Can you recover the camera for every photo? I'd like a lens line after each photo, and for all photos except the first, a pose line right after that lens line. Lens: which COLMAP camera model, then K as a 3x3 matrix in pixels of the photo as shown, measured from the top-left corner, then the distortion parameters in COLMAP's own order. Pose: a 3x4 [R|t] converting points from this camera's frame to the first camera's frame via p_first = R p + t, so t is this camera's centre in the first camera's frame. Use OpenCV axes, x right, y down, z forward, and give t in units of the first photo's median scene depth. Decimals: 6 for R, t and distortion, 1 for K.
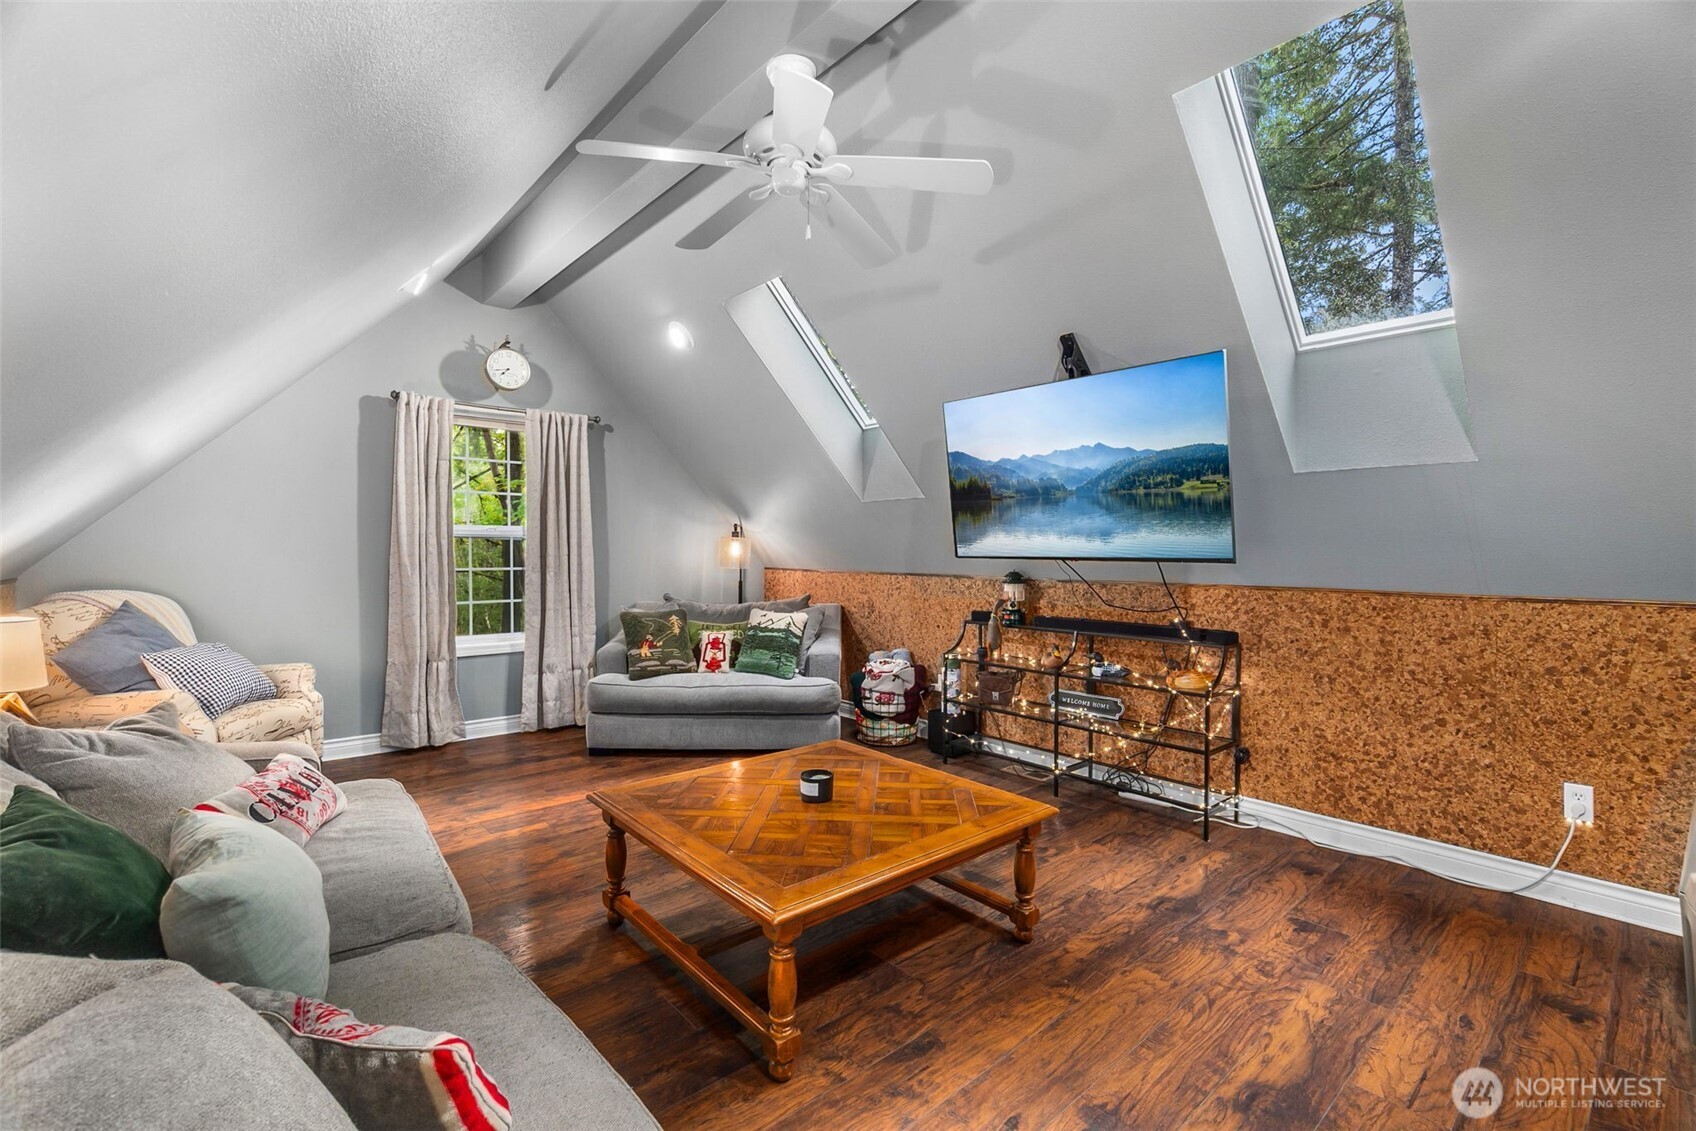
lens RADIAL K [[746.0, 0, 848.0], [0, 746.0, 565.5], [0, 0, 1]] dist [-0.001622, -0.000366]
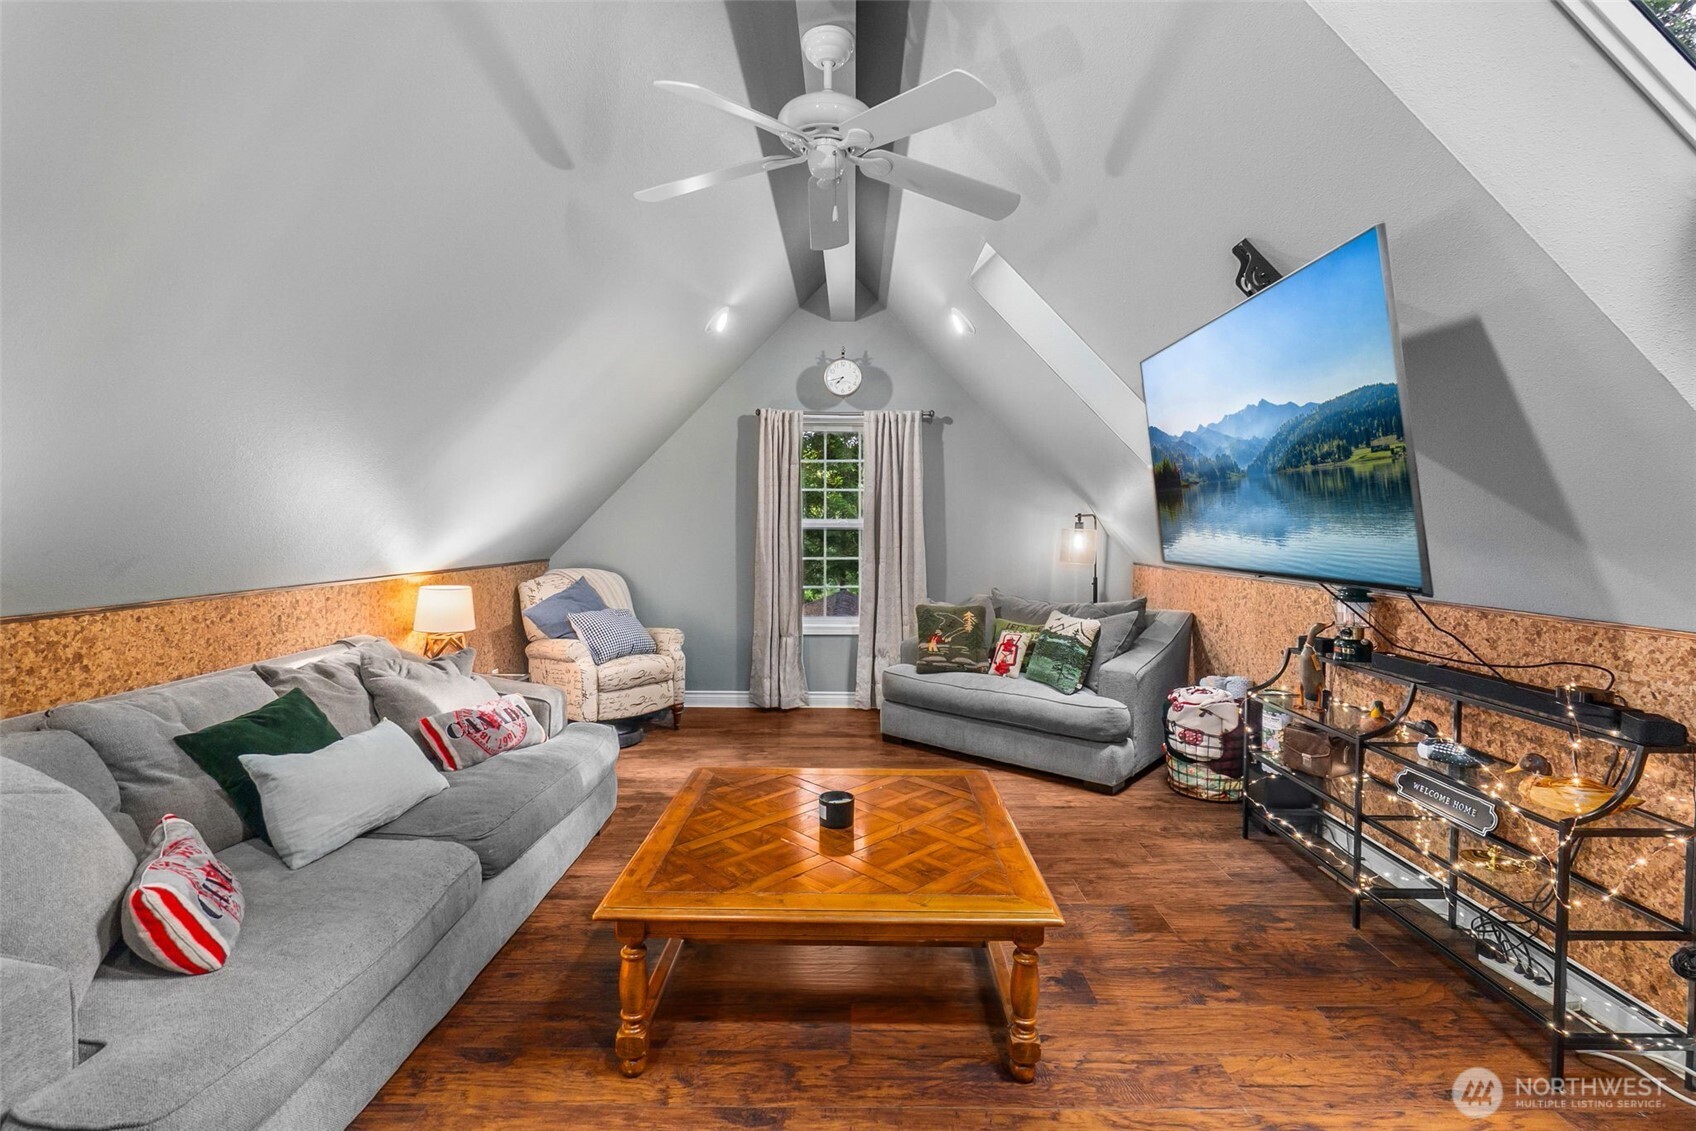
lens RADIAL K [[771.6, 0, 848.0], [0, 771.6, 565.5], [0, 0, 1]] dist [0.003511, 0.000039]
pose [[0.747184, 0.030538, -0.663915, 0.320221], [-0.016870, 0.999493, 0.026987, -0.017743], [0.664403, -0.008965, 0.747321, 0.159276]]
